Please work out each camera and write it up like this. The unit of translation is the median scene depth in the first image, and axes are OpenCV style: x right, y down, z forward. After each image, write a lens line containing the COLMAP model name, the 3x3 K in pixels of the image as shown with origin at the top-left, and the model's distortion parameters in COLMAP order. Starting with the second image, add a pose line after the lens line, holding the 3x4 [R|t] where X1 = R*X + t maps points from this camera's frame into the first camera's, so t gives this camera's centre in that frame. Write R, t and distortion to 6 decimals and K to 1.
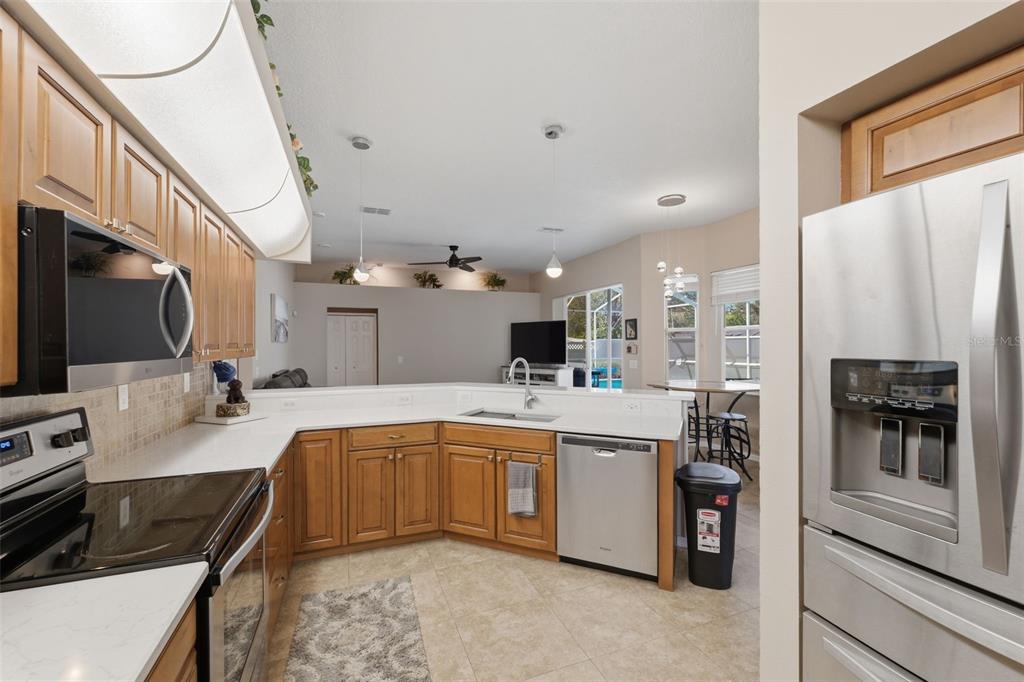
lens RADIAL K [[423.3, 0, 520.2], [0, 423.3, 348.1], [0, 0, 1]] dist [0.000012, -0.000032]
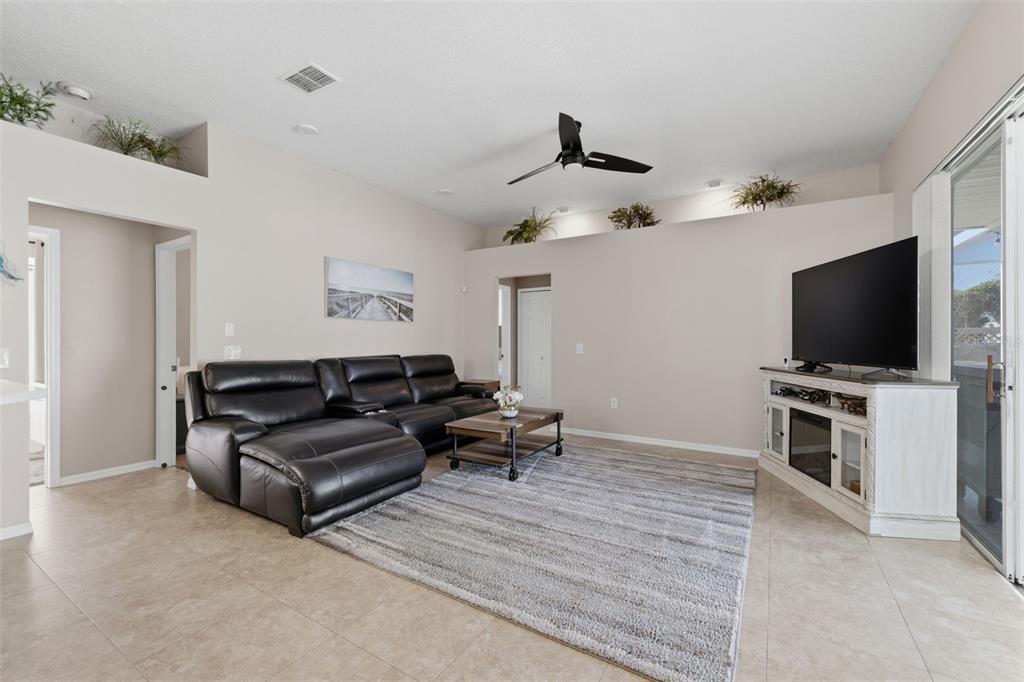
lens RADIAL K [[423.3, 0, 511.6], [0, 423.3, 342.2], [0, 0, 1]] dist [0.000012, -0.000032]
pose [[0.601447, 0.006481, -0.798887, 0.188020], [-0.009267, 0.999956, 0.001136, 0.020309], [0.798859, 0.006720, 0.601481, 0.577384]]
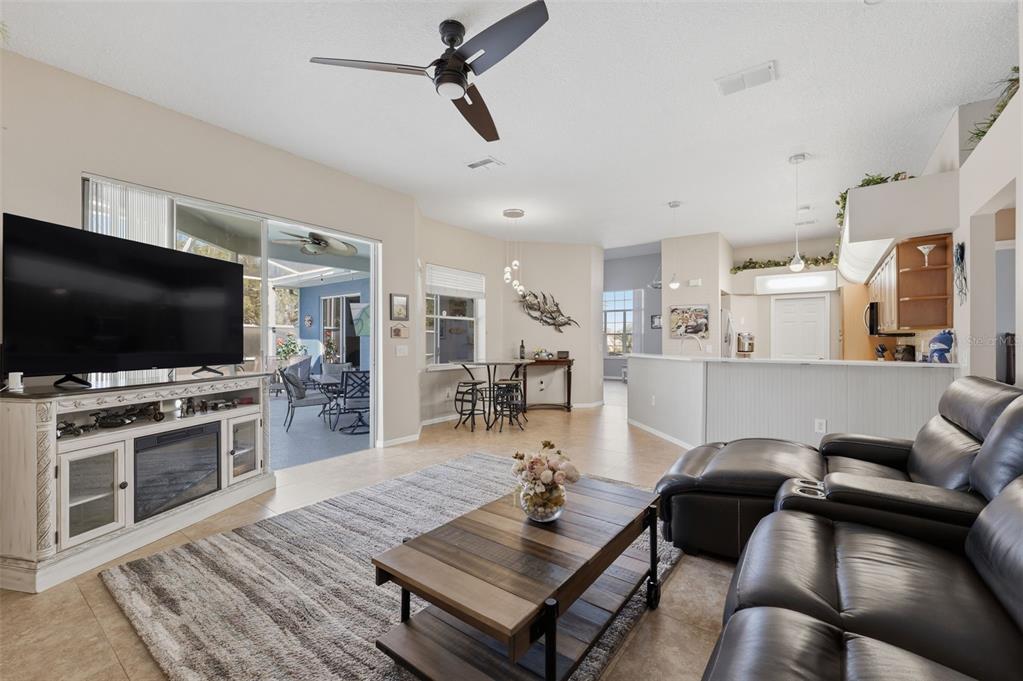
lens RADIAL K [[422.8, 0, 505.4], [0, 422.8, 344.6], [0, 0, 1]] dist [0.000012, -0.000032]
pose [[-0.513091, -0.002612, 0.858330, -0.434033], [0.008832, 0.999926, 0.008322, 0.018046], [-0.858289, 0.011851, -0.513030, 1.035780]]
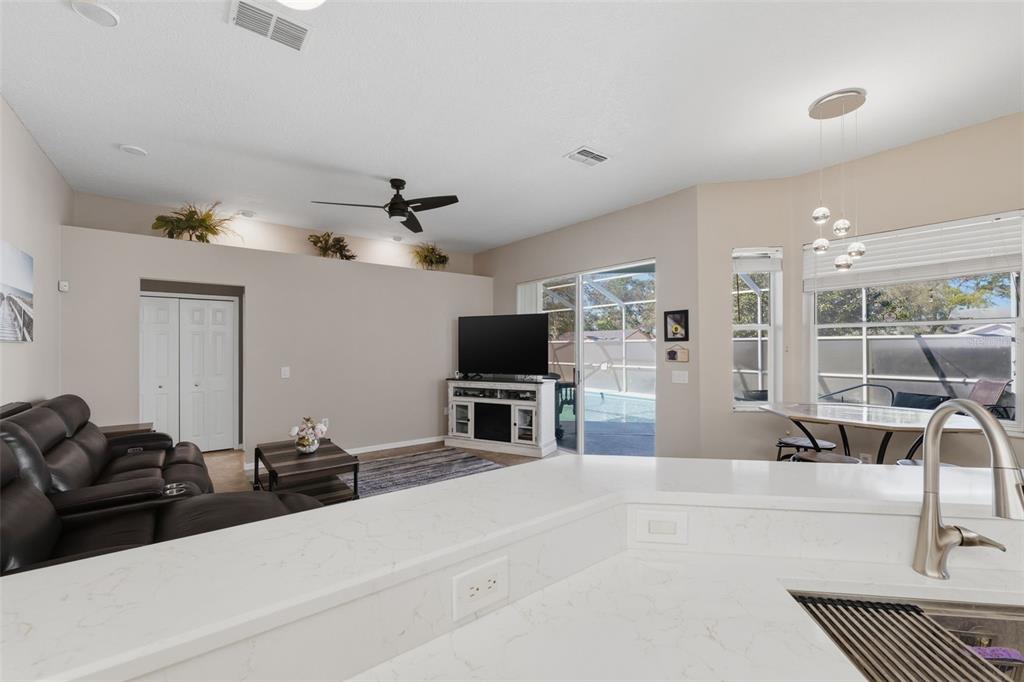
lens RADIAL K [[423.3, 0, 520.6], [0, 423.3, 344.9], [0, 0, 1]] dist [0.000012, -0.000032]
pose [[0.958238, 0.004011, 0.285945, -0.145625], [-0.000141, 0.999908, -0.013552, -0.003242], [-0.285974, 0.012945, 0.958150, 0.350134]]
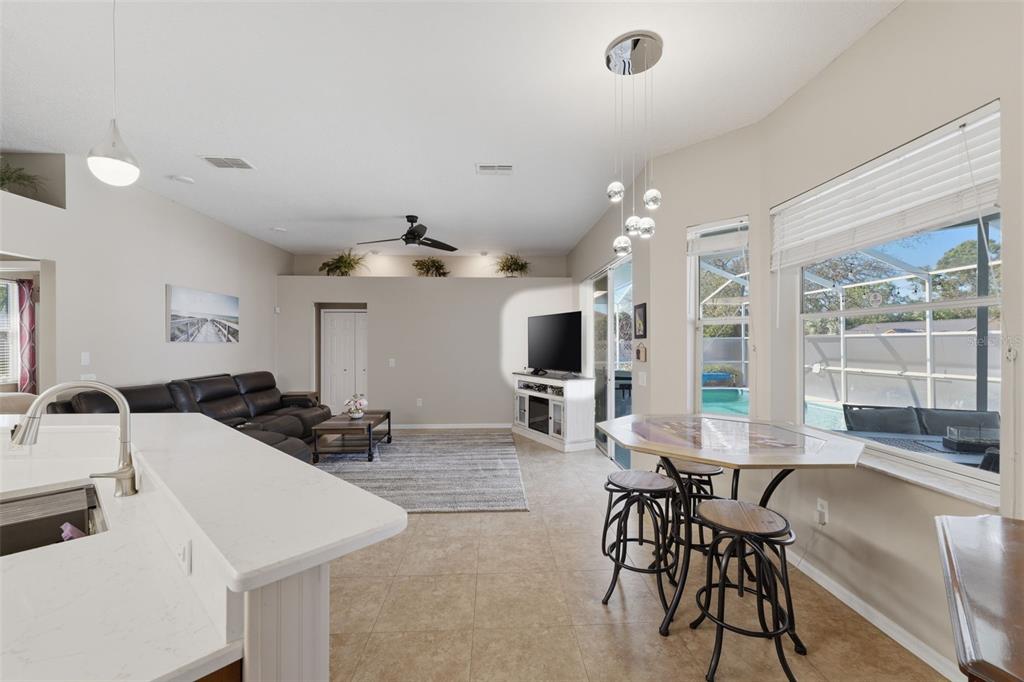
lens RADIAL K [[423.3, 0, 516.5], [0, 423.3, 342.4], [0, 0, 1]] dist [0.000012, -0.000032]
pose [[0.949524, 0.000408, -0.313693, 0.237155], [-0.003580, 0.999948, -0.009534, -0.005863], [0.313673, 0.010176, 0.949476, 0.305127]]
